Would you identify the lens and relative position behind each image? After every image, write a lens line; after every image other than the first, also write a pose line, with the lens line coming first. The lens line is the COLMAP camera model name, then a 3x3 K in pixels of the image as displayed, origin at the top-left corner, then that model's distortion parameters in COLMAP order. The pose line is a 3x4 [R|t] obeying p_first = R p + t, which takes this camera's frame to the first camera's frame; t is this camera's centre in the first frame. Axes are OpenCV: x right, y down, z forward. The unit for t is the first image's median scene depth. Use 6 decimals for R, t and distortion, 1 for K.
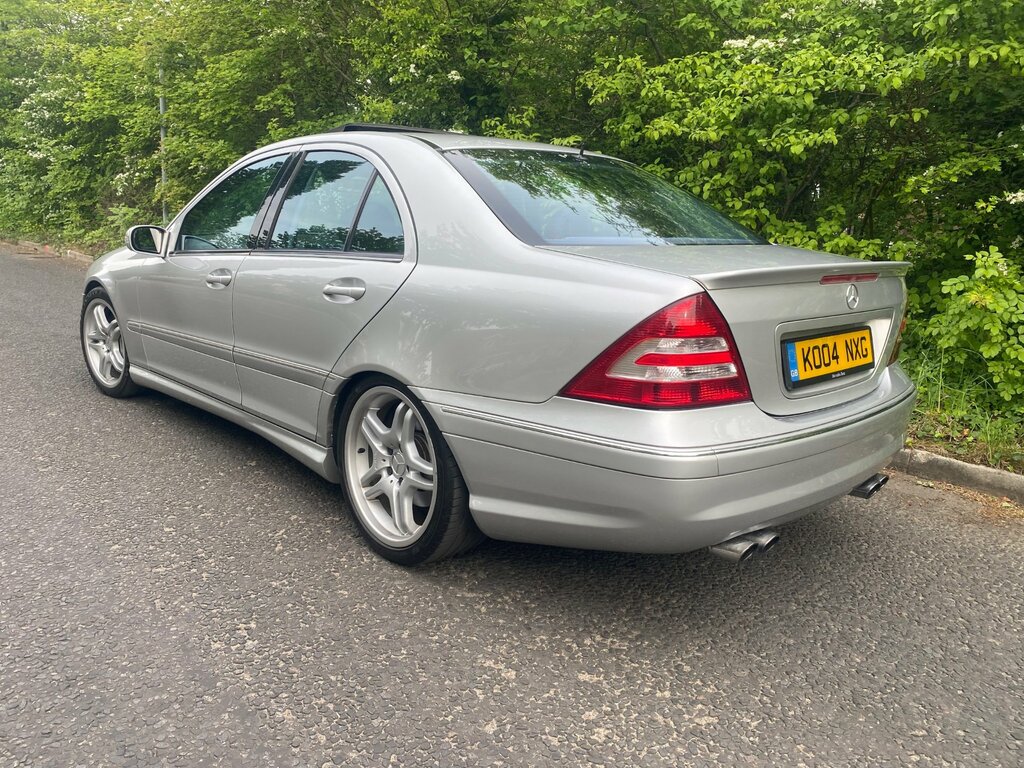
lens RADIAL K [[757.6, 0, 512.0], [0, 757.6, 384.0], [0, 0, 1]] dist [0.011046, -0.002166]
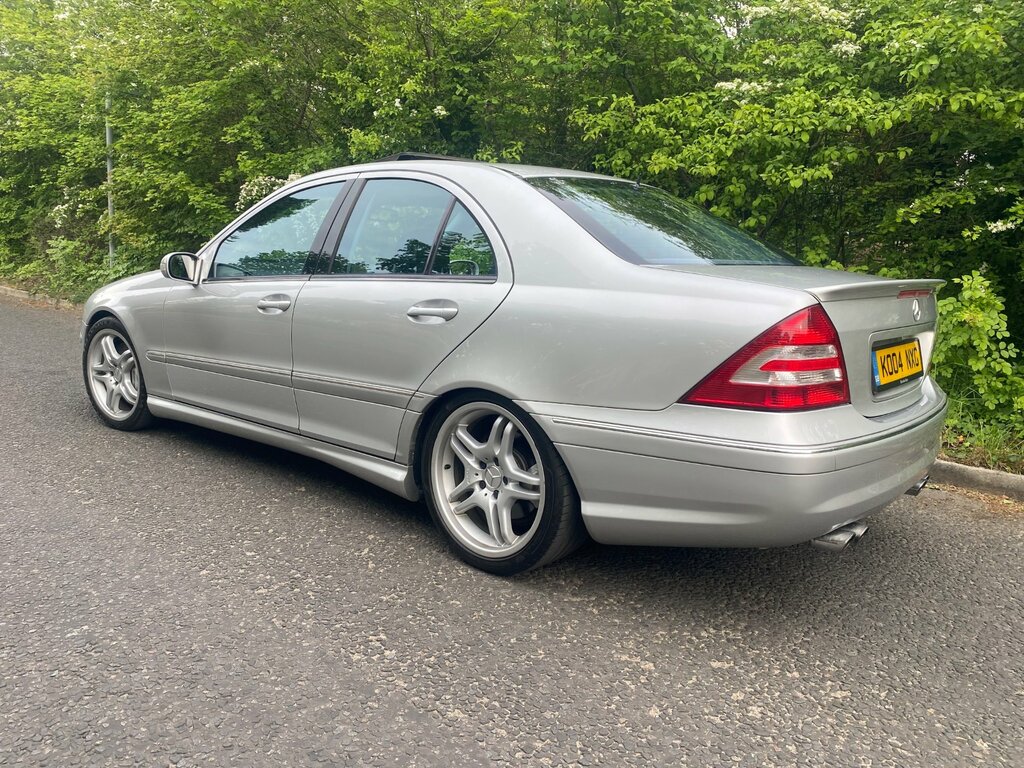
lens RADIAL K [[756.2, 0, 523.2], [0, 756.2, 393.5], [0, 0, 1]] dist [0.014313, -0.004450]
pose [[0.993560, -0.021248, 0.111293, -0.136057], [0.024938, 0.999181, -0.031872, 0.015301], [-0.110525, 0.034442, 0.993276, -0.021052]]
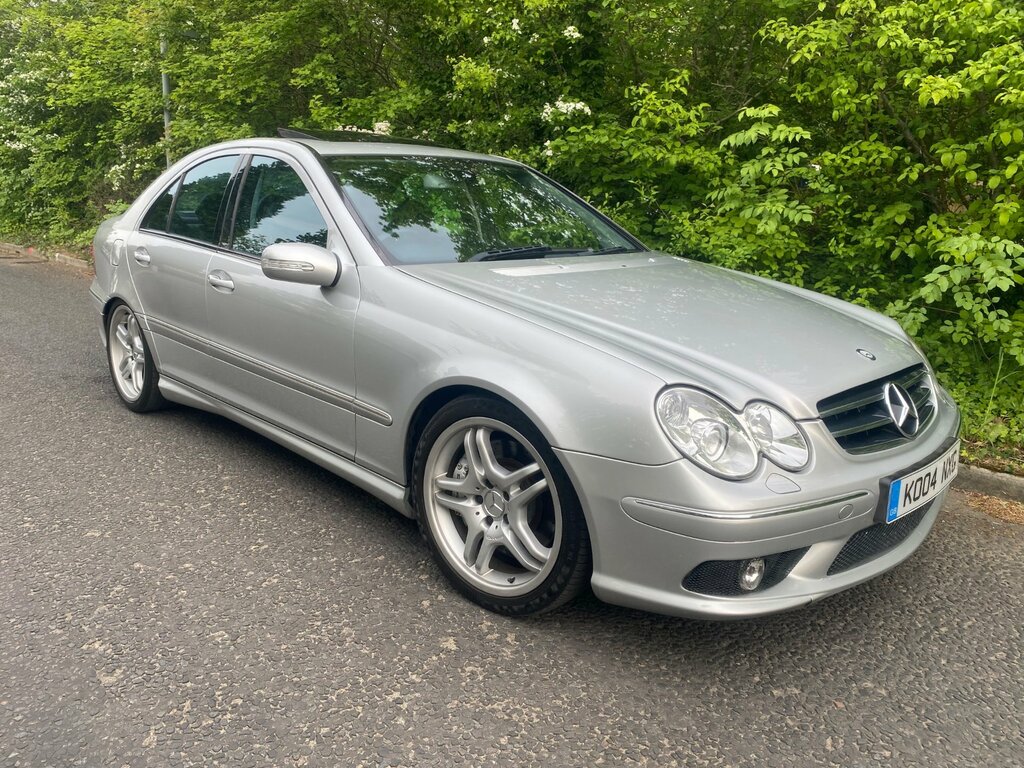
lens RADIAL K [[757.6, 0, 512.0], [0, 757.6, 384.0], [0, 0, 1]] dist [0.011046, -0.002166]
pose [[0.999484, -0.023417, 0.021973, -0.256153], [0.022982, 0.999538, 0.019867, -0.098097], [-0.022428, -0.019352, 0.999561, 0.338388]]
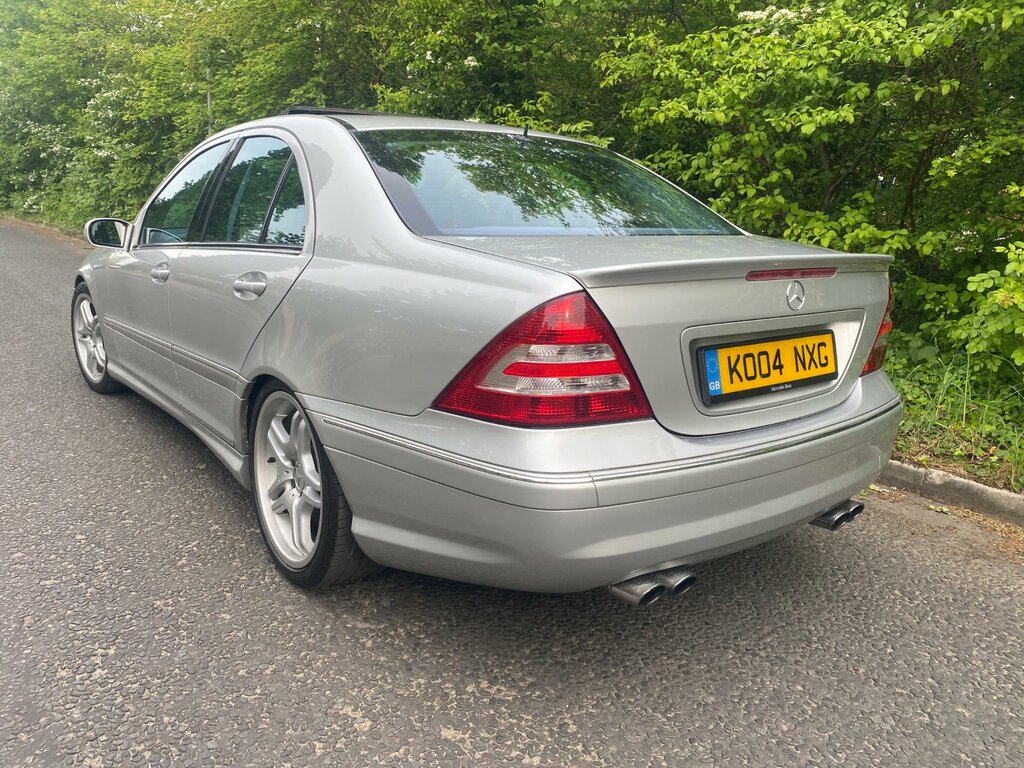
lens RADIAL K [[761.8, 0, 512.0], [0, 761.8, 384.0], [0, 0, 1]] dist [0.008605, -0.000275]
pose [[0.995235, 0.014666, -0.096396, 0.117478], [-0.014055, 0.999877, 0.007011, -0.009781], [0.096487, -0.005623, 0.995318, 0.066715]]
